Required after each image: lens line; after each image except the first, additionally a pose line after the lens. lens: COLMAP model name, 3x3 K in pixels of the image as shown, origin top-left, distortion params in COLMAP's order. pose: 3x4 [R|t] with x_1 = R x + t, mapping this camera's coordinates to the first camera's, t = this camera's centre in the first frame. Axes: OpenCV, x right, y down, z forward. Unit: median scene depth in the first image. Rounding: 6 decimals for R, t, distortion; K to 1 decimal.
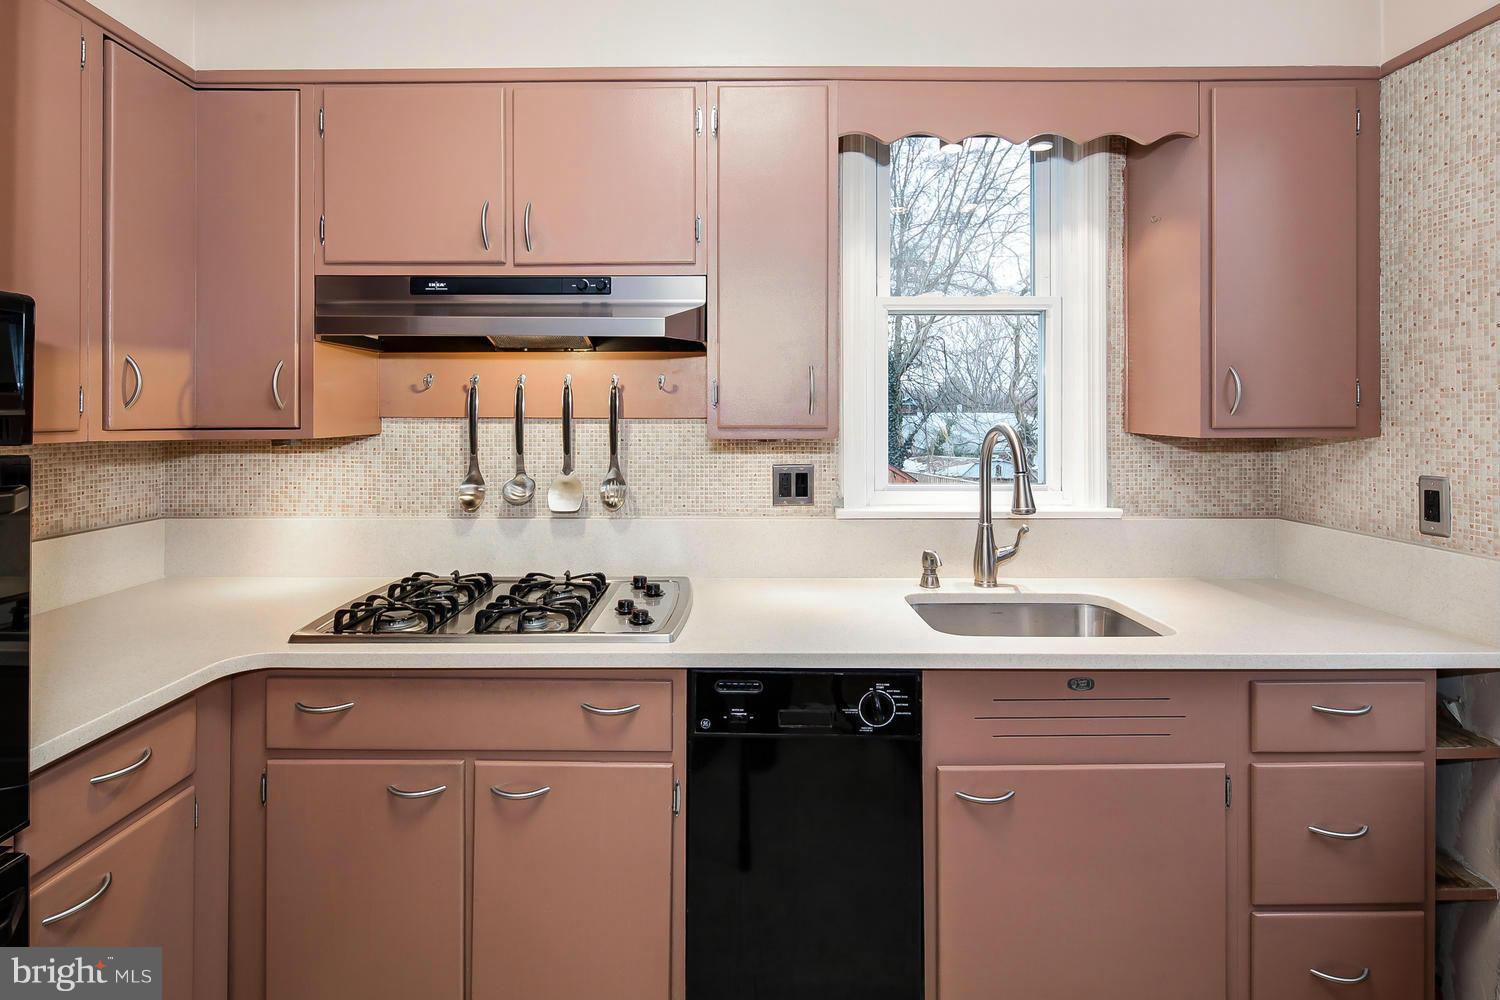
lens RADIAL K [[743.0, 0, 741.8], [0, 743.0, 406.2], [0, 0, 1]] dist [0.001889, -0.001825]
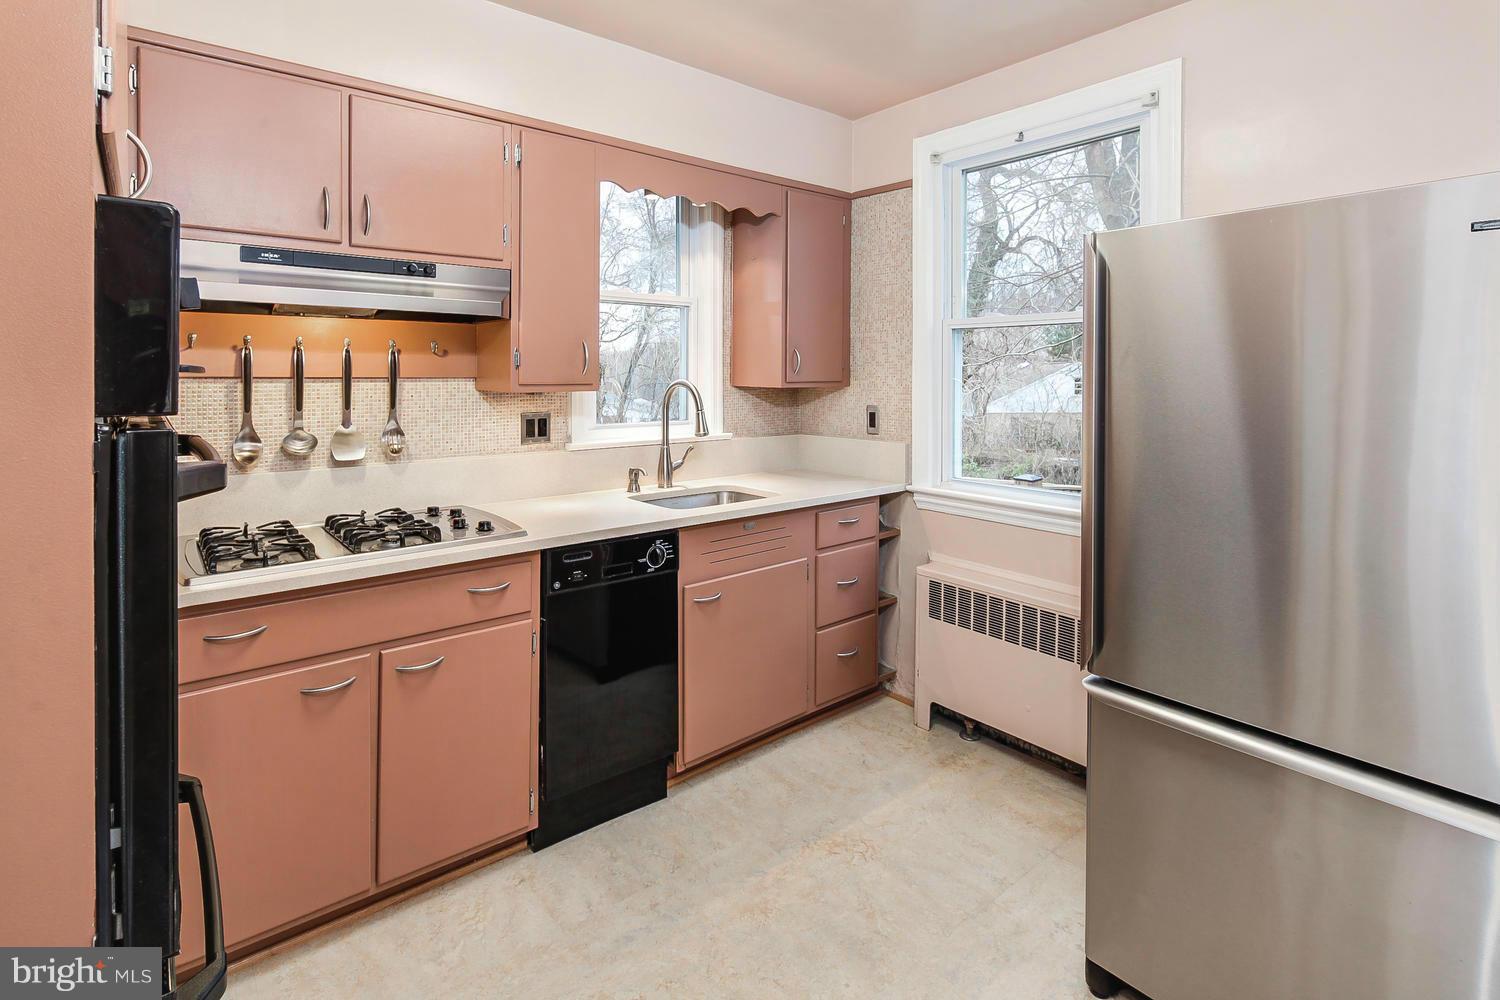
lens RADIAL K [[745.3, 0, 748.1], [0, 745.3, 374.7], [0, 0, 1]] dist [0.002583, -0.000544]
pose [[0.761395, 0.000397, 0.648288, -0.548942], [-0.006733, 0.999951, 0.007297, -0.000708], [-0.648253, -0.009921, 0.761360, -0.274908]]
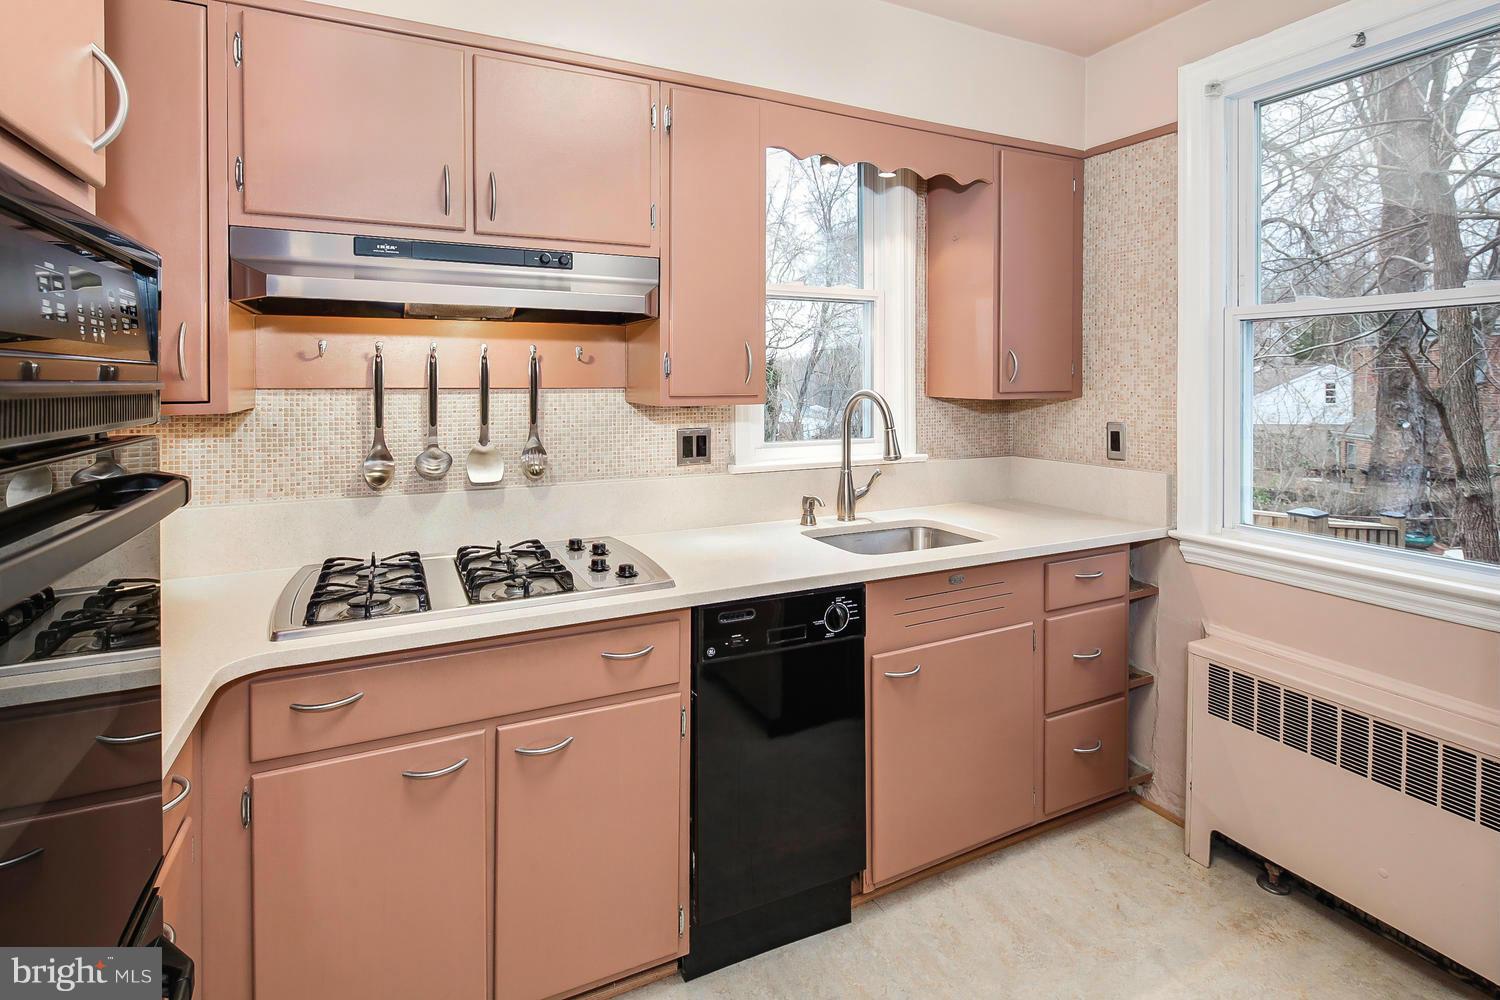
lens RADIAL K [[736.1, 0, 738.7], [0, 736.1, 382.9], [0, 0, 1]] dist [0.004283, -0.002718]
pose [[0.897836, -0.003024, 0.440321, -0.394353], [-0.002041, 0.999937, 0.011029, -0.002736], [-0.440326, -0.010801, 0.897773, -0.032141]]
